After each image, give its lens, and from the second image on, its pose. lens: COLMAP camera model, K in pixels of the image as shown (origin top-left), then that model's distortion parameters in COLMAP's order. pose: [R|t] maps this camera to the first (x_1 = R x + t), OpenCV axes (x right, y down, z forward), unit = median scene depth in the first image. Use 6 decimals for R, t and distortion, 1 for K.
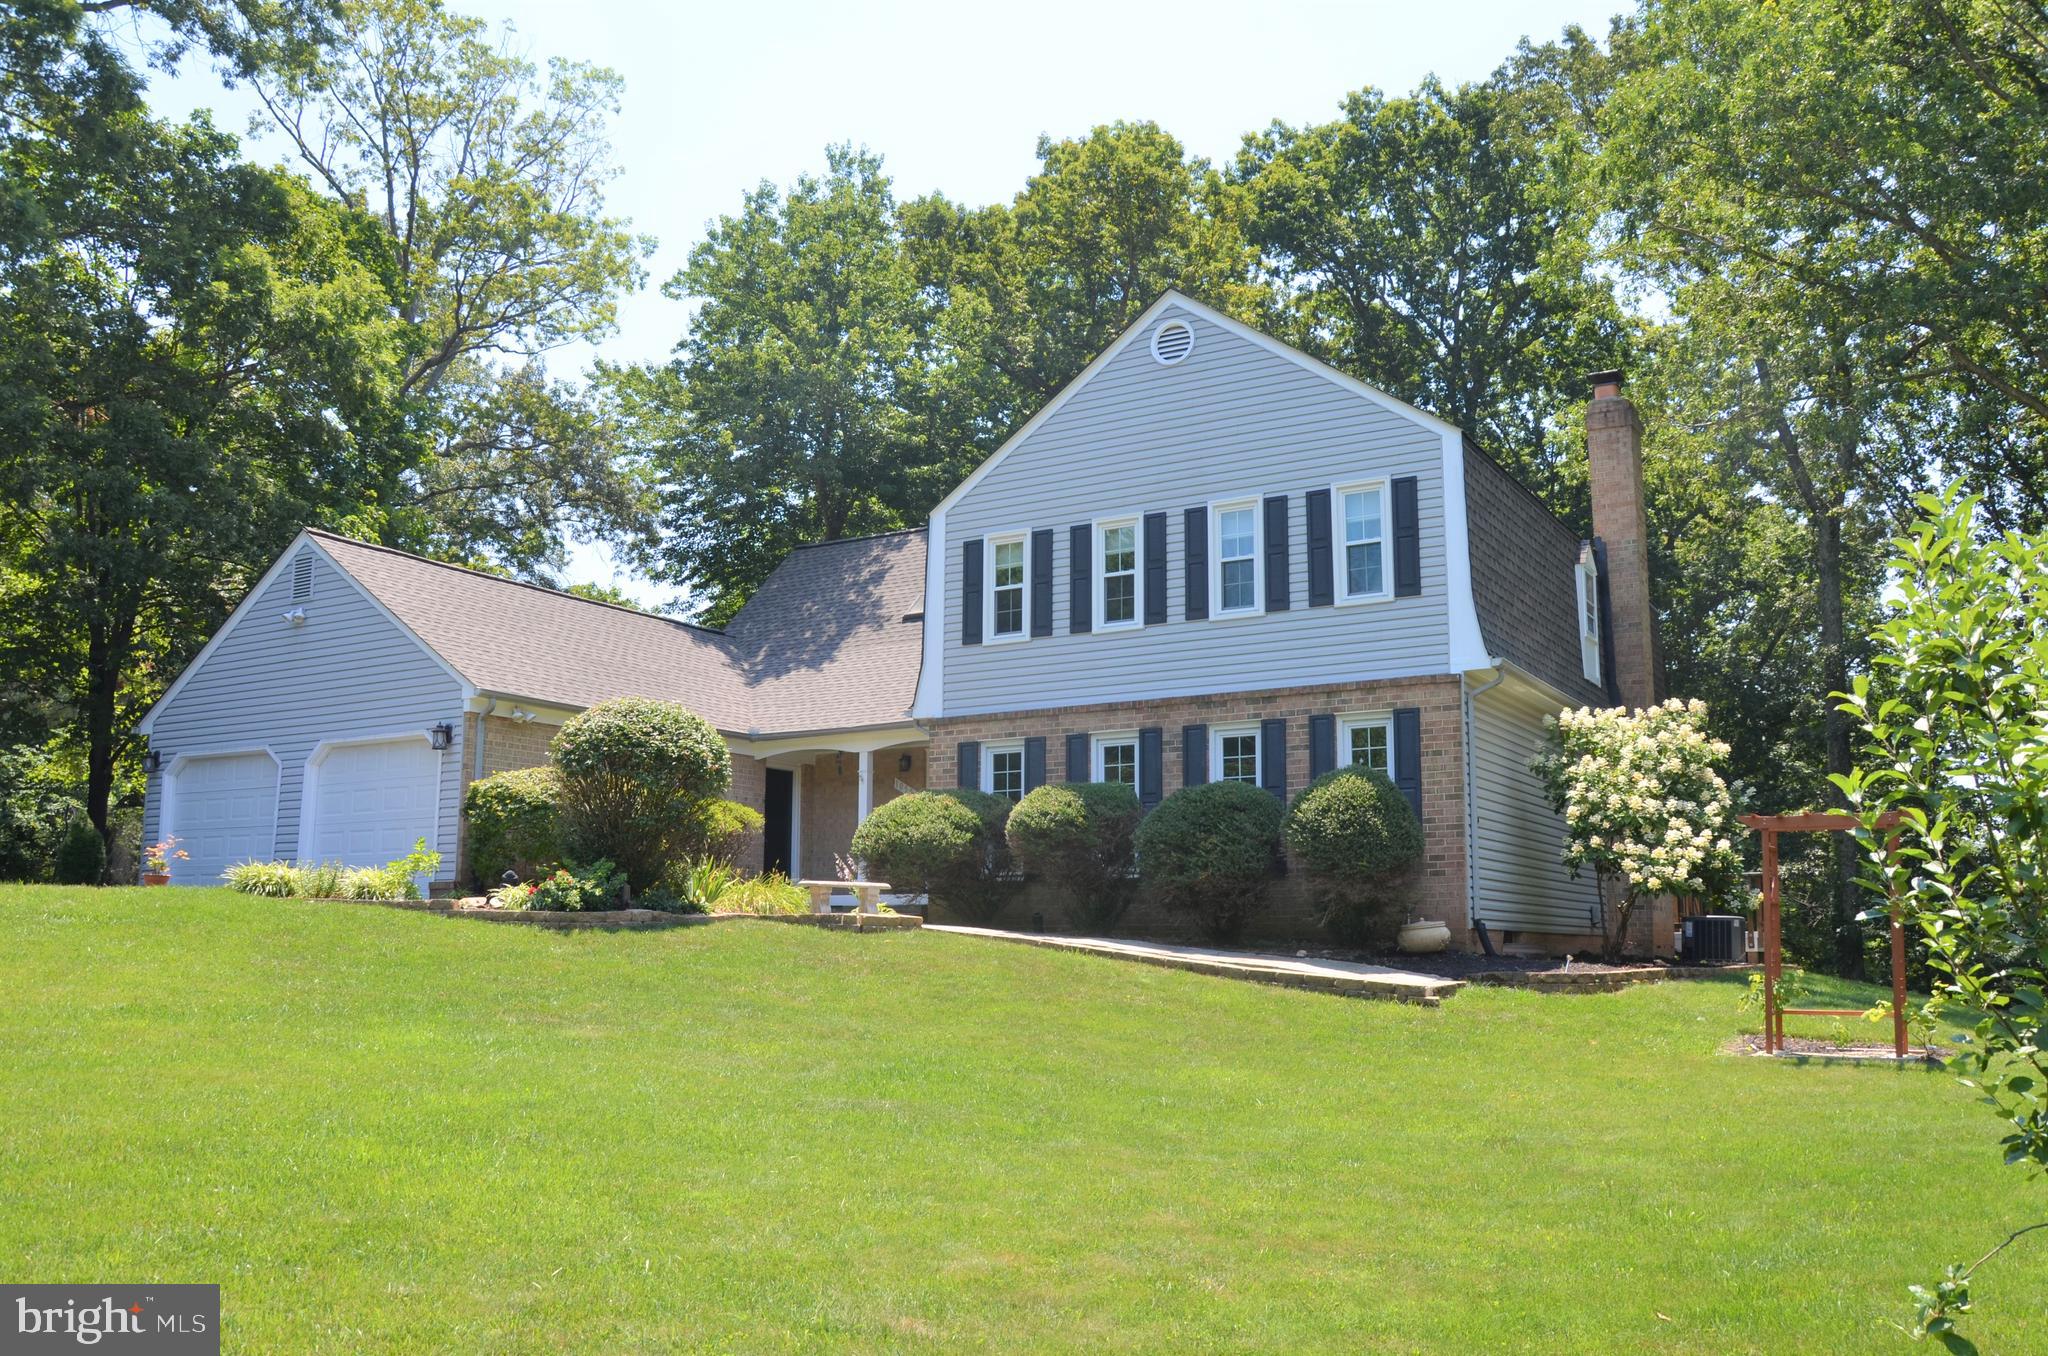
lens RADIAL K [[1607.6, 0, 1051.7], [0, 1607.6, 678.9], [0, 0, 1]] dist [-0.156218, 0.126152]
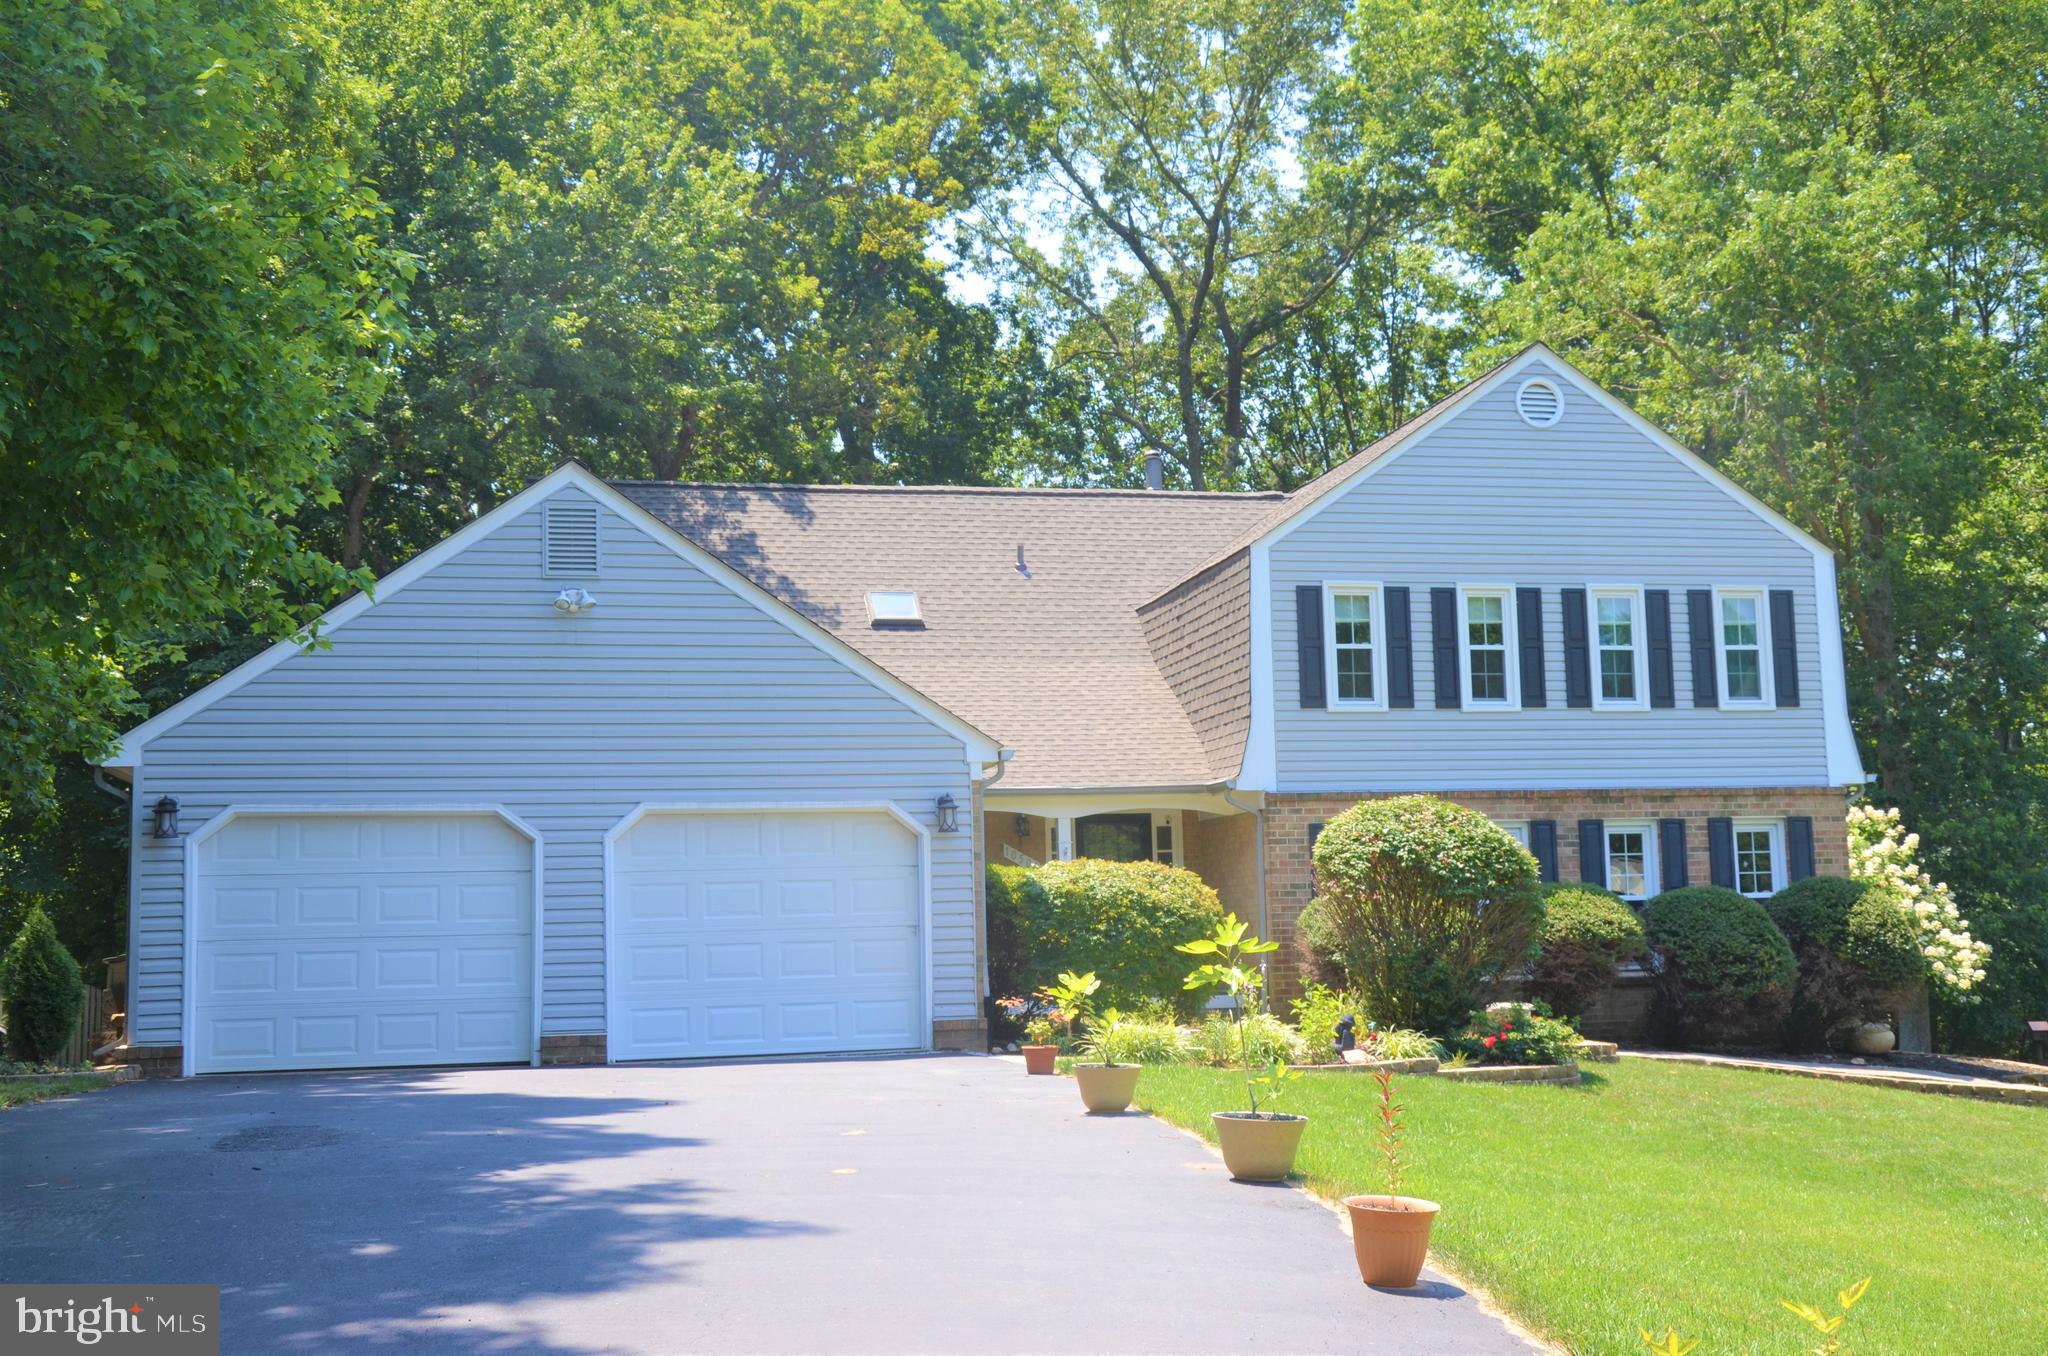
lens RADIAL K [[2261.1, 0, 1024.0], [0, 2261.1, 678.0], [0, 0, 1]] dist [0.011402, 0.025100]
pose [[0.743904, 0.062198, 0.665386, -1.062475], [-0.084749, 0.996401, 0.001610, -0.029070], [-0.662891, -0.057589, 0.746497, 0.216567]]
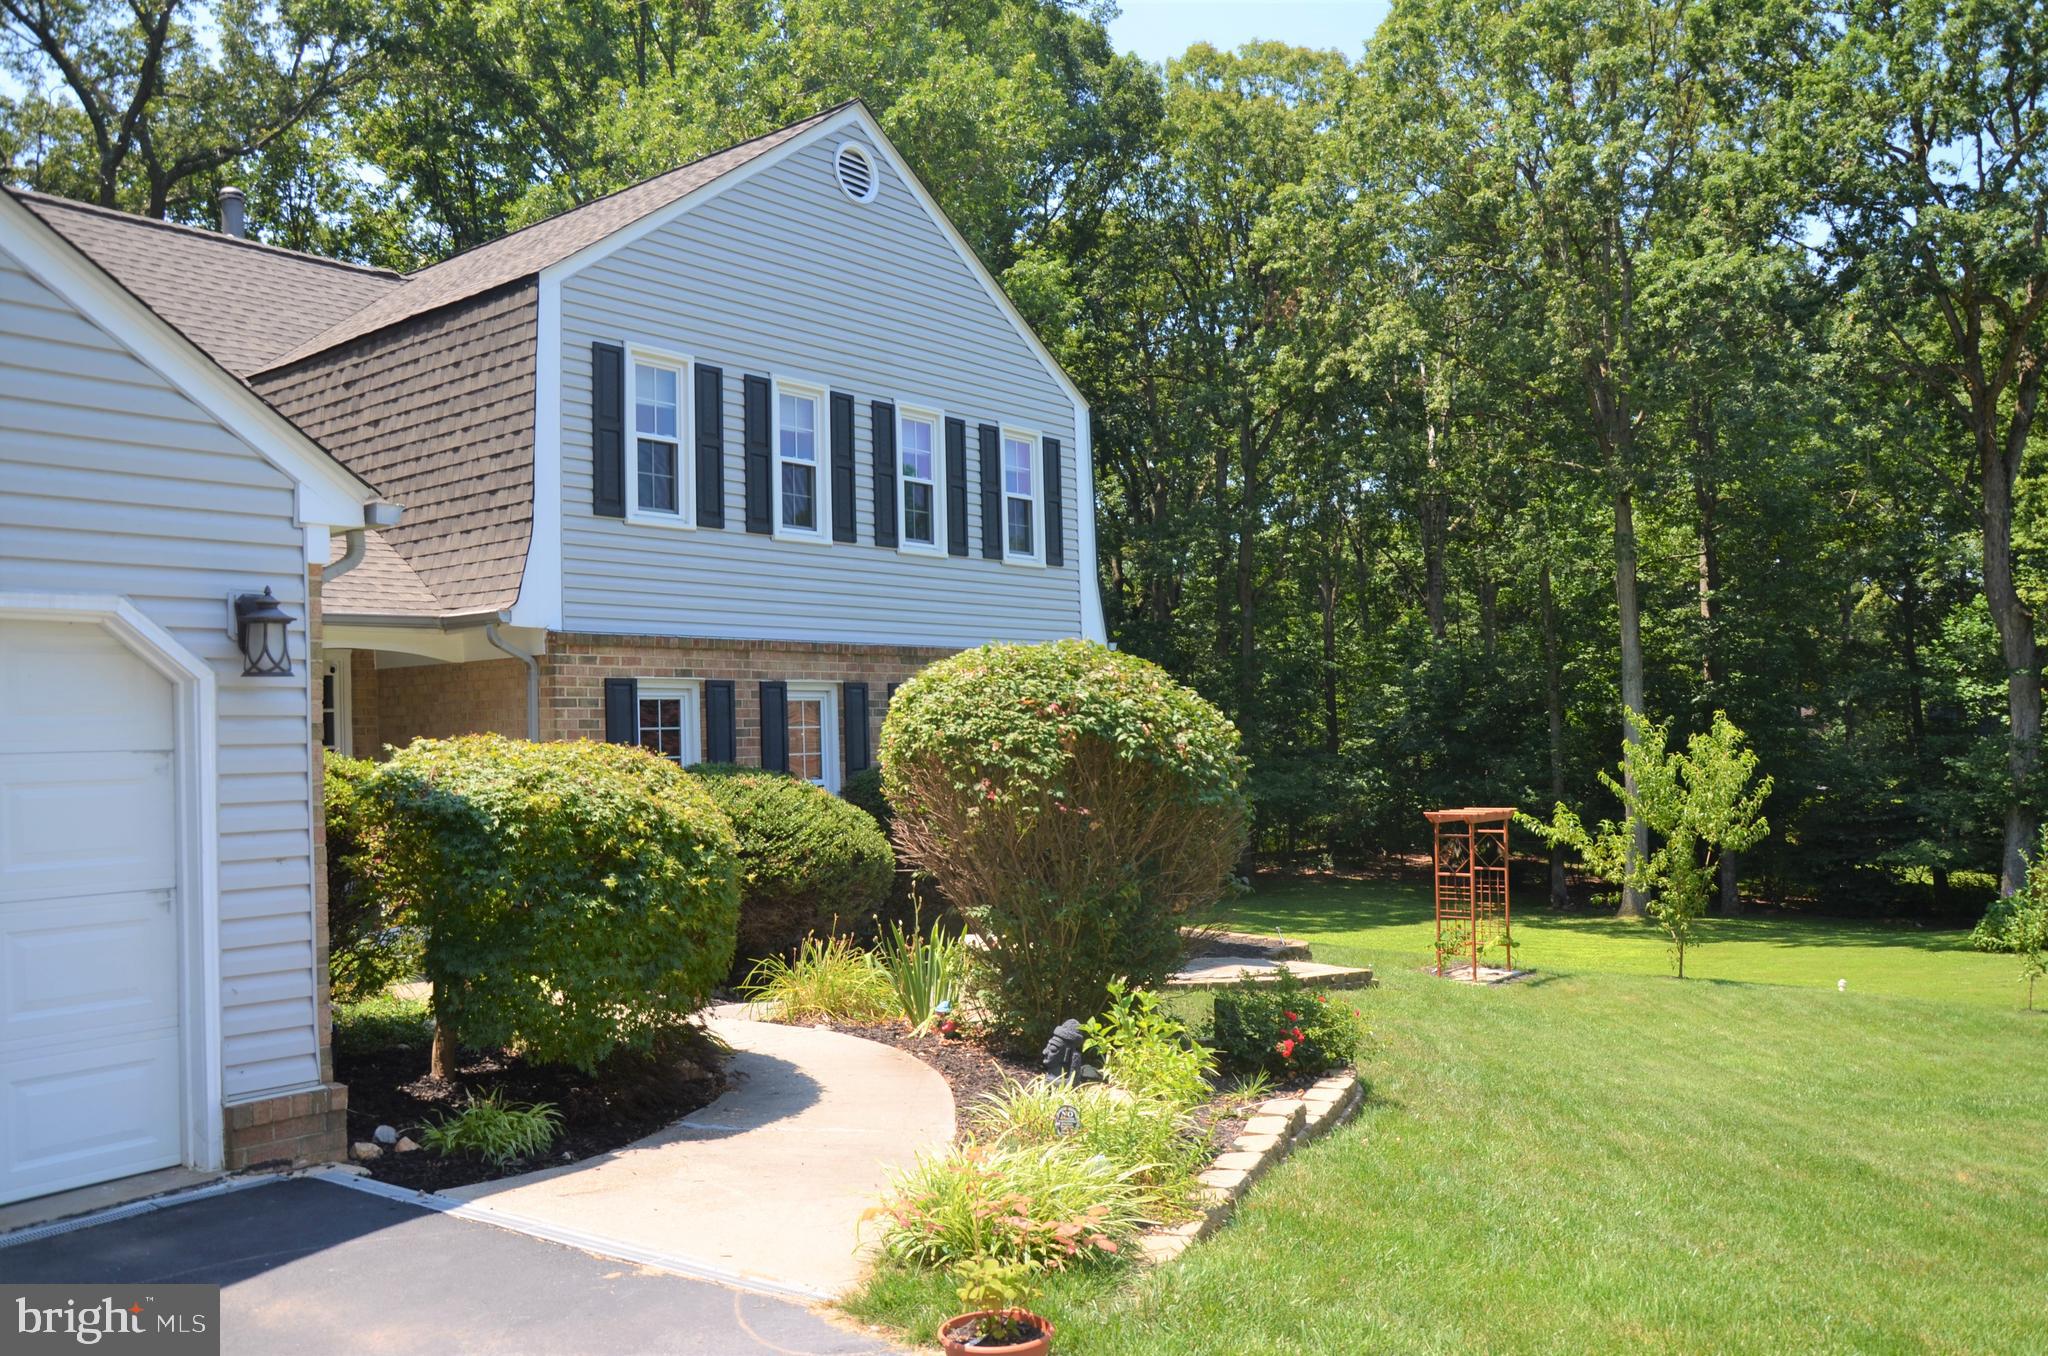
lens RADIAL K [[1605.5, 0, 1055.9], [0, 1605.5, 701.6], [0, 0, 1]] dist [-0.162274, 0.137593]
pose [[0.127305, 0.023214, 0.991592, -0.681460], [-0.133898, 0.990977, -0.006009, 0.031718], [-0.982784, -0.132007, 0.129265, 0.813982]]
